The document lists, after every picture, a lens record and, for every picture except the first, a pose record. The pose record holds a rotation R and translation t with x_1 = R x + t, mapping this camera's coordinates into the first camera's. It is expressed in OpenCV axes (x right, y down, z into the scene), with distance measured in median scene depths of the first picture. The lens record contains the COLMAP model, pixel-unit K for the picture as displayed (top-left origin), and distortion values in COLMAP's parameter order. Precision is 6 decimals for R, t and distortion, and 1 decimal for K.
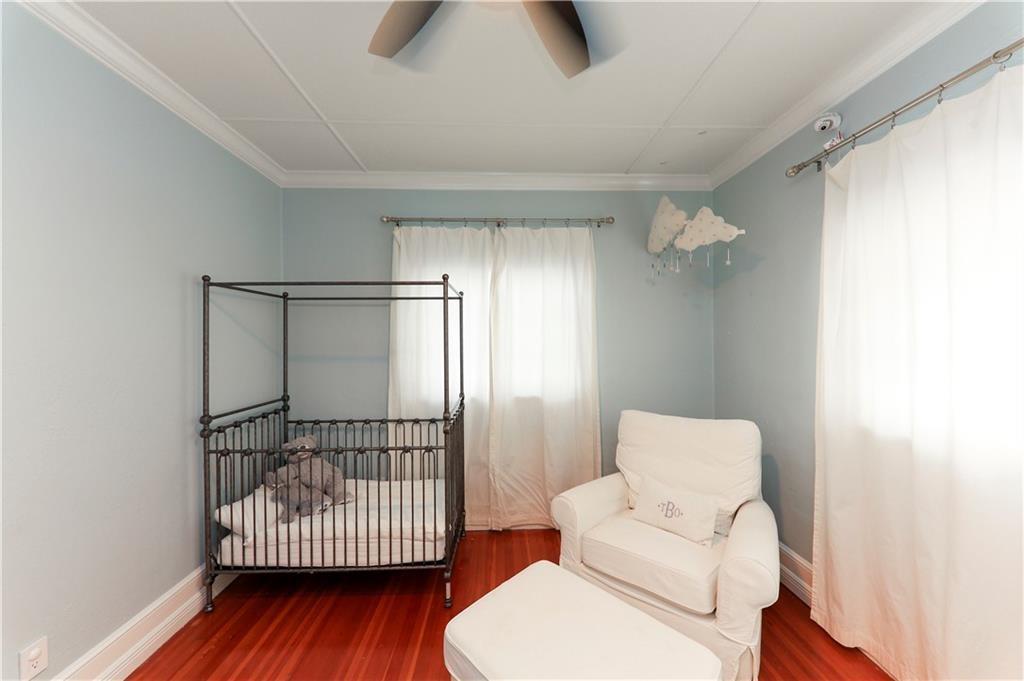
lens RADIAL K [[350.9, 0, 512.0], [0, 350.9, 340.5], [0, 0, 1]] dist [-0.000521, -0.000104]
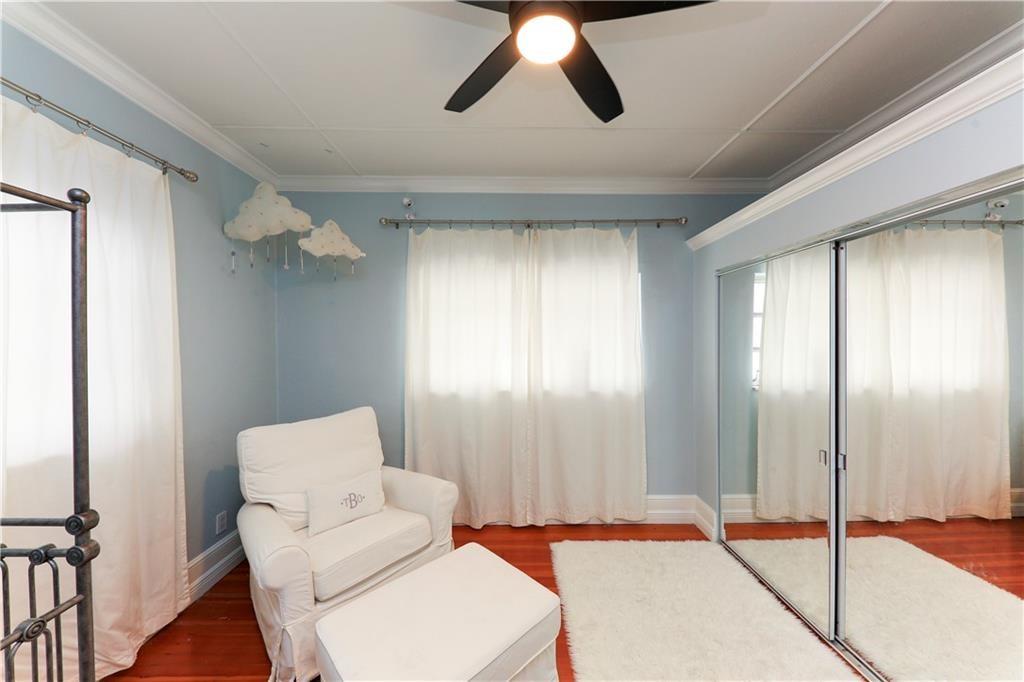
lens RADIAL K [[350.9, 0, 512.0], [0, 350.9, 341.0], [0, 0, 1]] dist [-0.000521, -0.000104]
pose [[0.033283, -0.000327, 0.999446, -0.592237], [0.008564, 0.999963, 0.000042, -0.000834], [-0.999409, 0.008558, 0.033284, 0.460916]]
